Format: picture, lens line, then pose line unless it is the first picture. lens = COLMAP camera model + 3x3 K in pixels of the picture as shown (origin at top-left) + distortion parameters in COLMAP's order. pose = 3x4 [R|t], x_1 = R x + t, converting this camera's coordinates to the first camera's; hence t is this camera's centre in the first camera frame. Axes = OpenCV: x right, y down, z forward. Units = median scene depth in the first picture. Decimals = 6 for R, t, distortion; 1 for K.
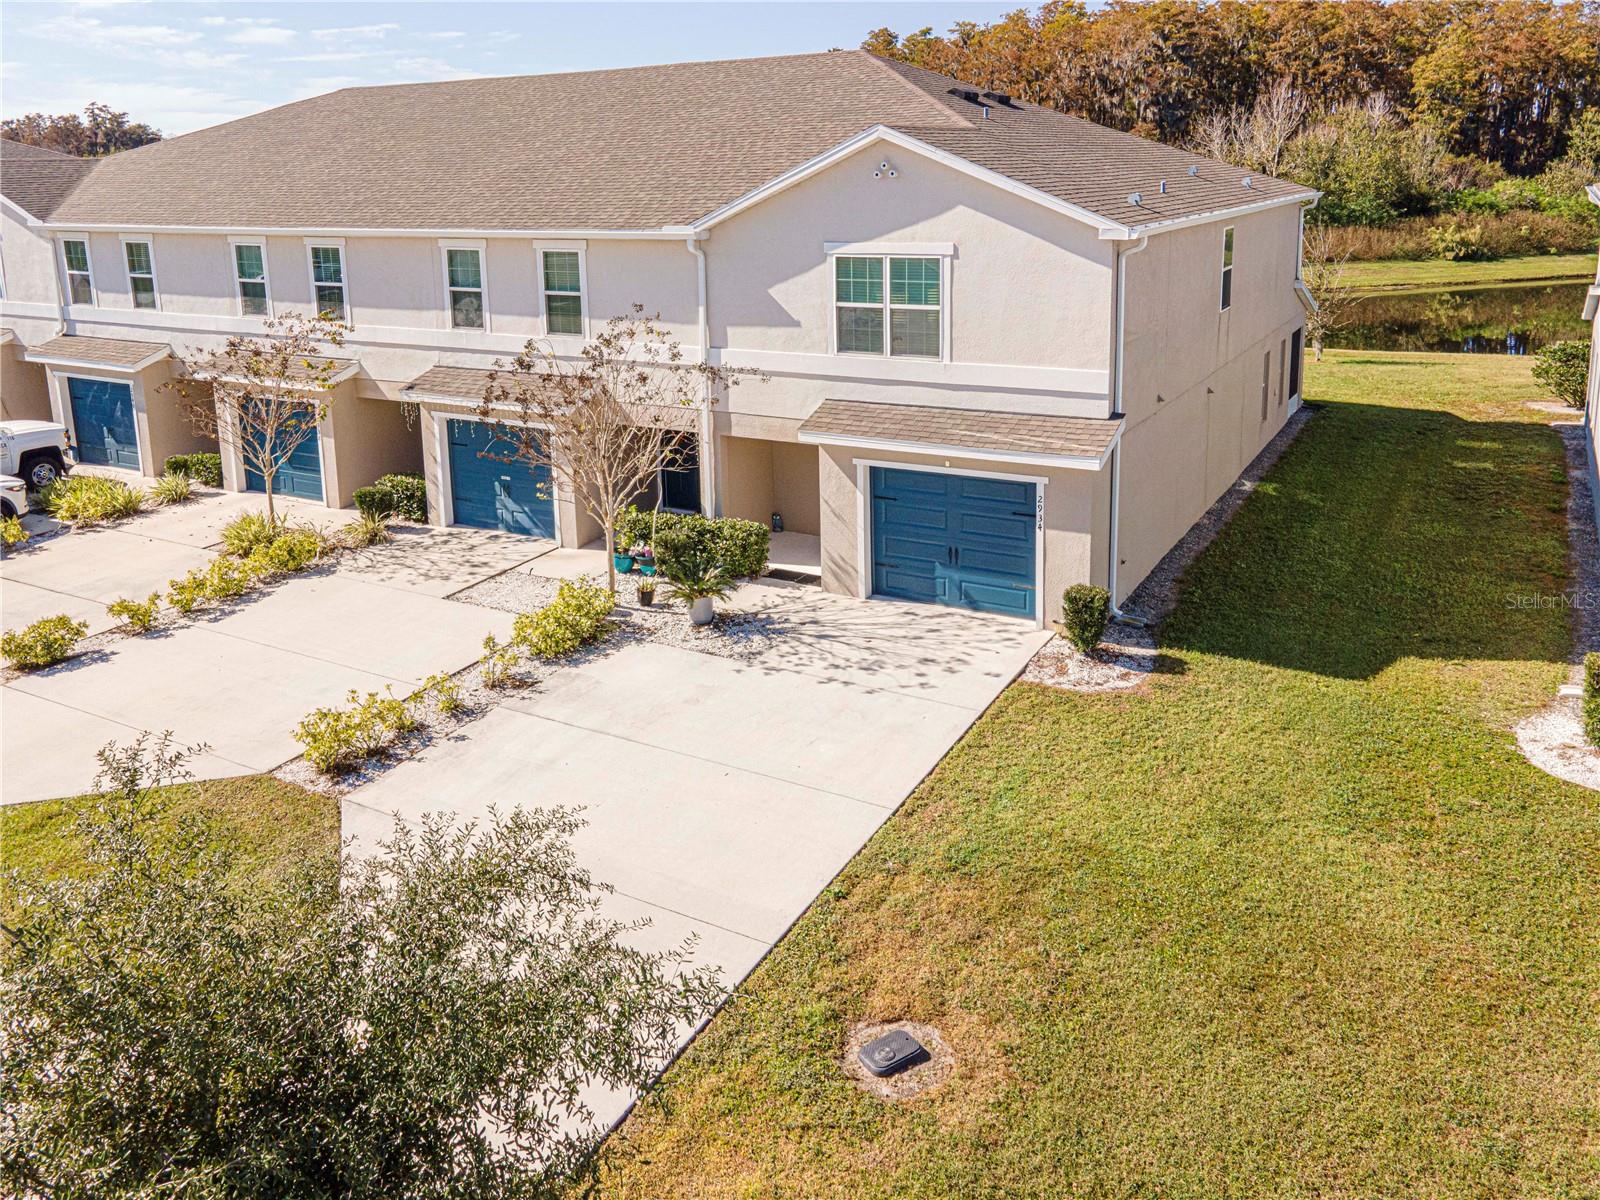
lens RADIAL K [[1263.9, 0, 789.1], [0, 1263.9, 409.8], [0, 0, 1]] dist [0.050881, 0.002014]
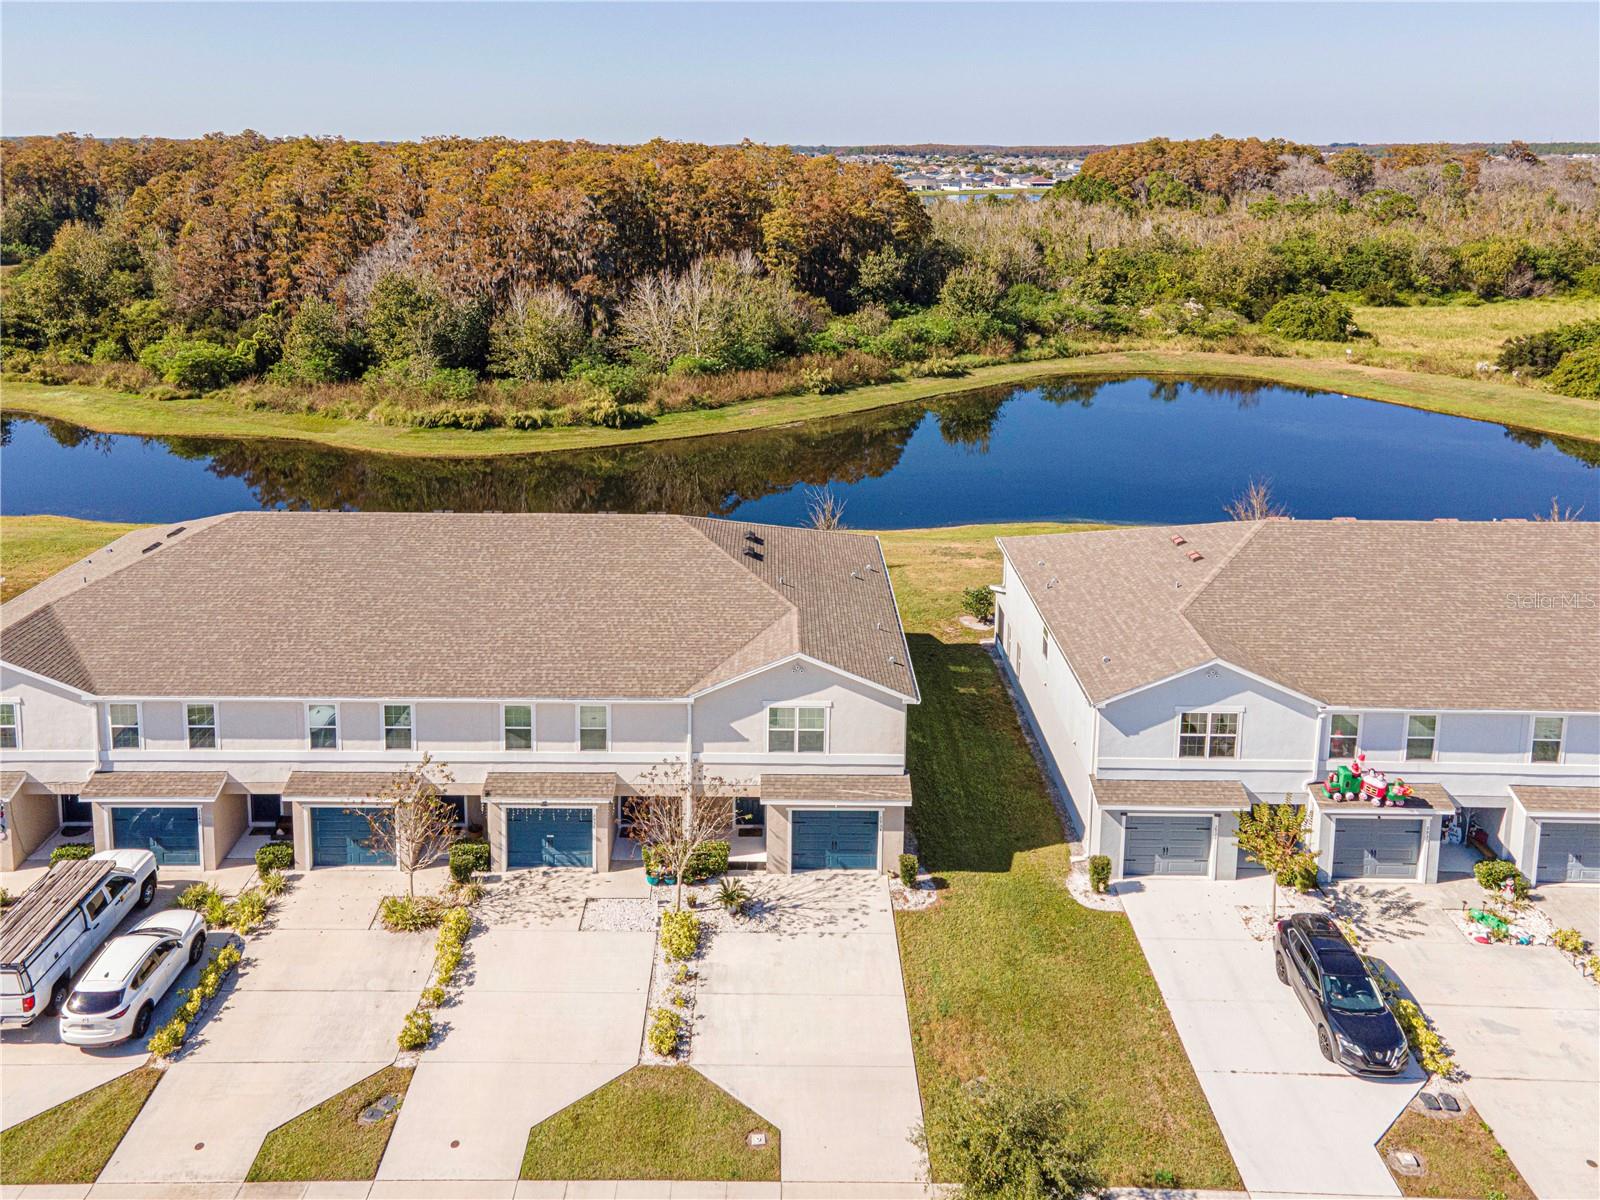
lens RADIAL K [[1239.3, 0, 806.2], [0, 1239.3, 335.4], [0, 0, 1]] dist [0.039564, -0.008285]
pose [[0.852685, -0.040721, 0.520835, -0.930117], [0.061238, 0.997875, -0.022238, -0.669295], [-0.518823, 0.050857, 0.853367, -0.773772]]
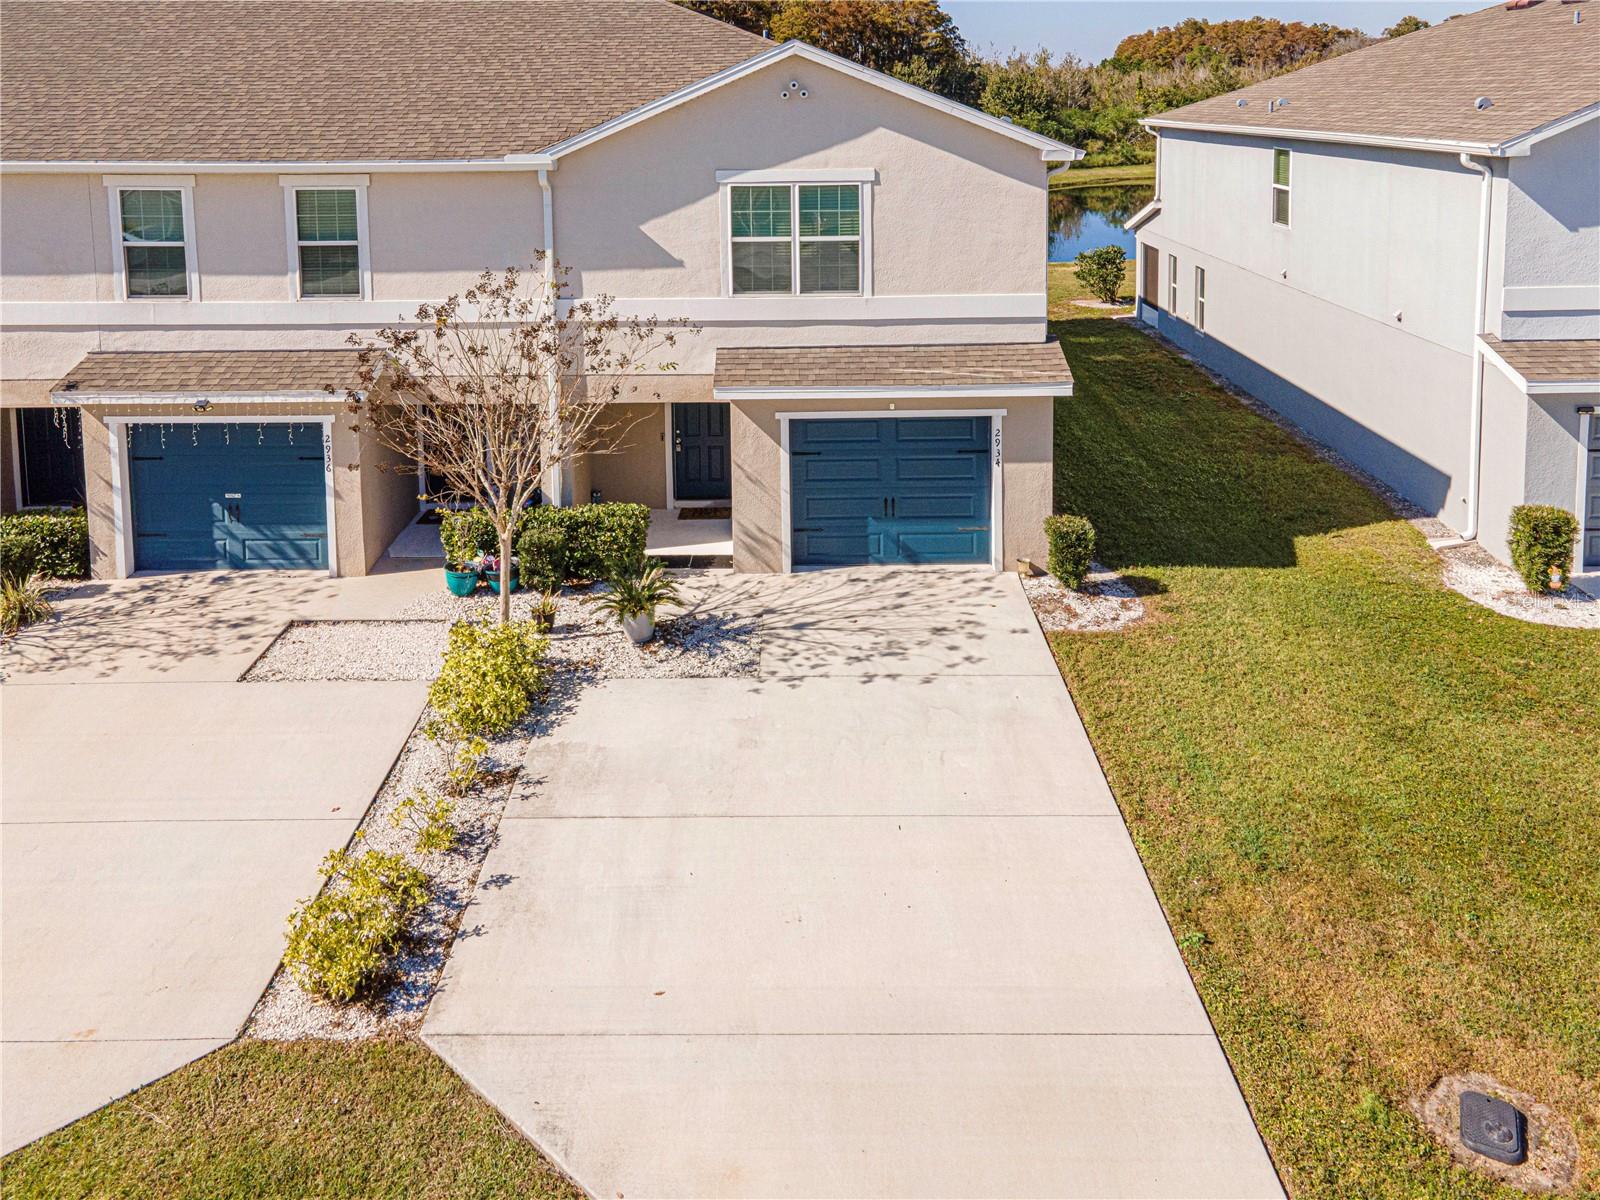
lens RADIAL K [[1235.5, 0, 801.7], [0, 1235.5, 218.3], [0, 0, 1]] dist [0.028800, 0.001490]
pose [[0.863564, -0.035664, 0.502977, -0.354960], [0.084061, 0.993719, -0.073865, -0.030352], [-0.497183, 0.106068, 0.861138, 0.231380]]
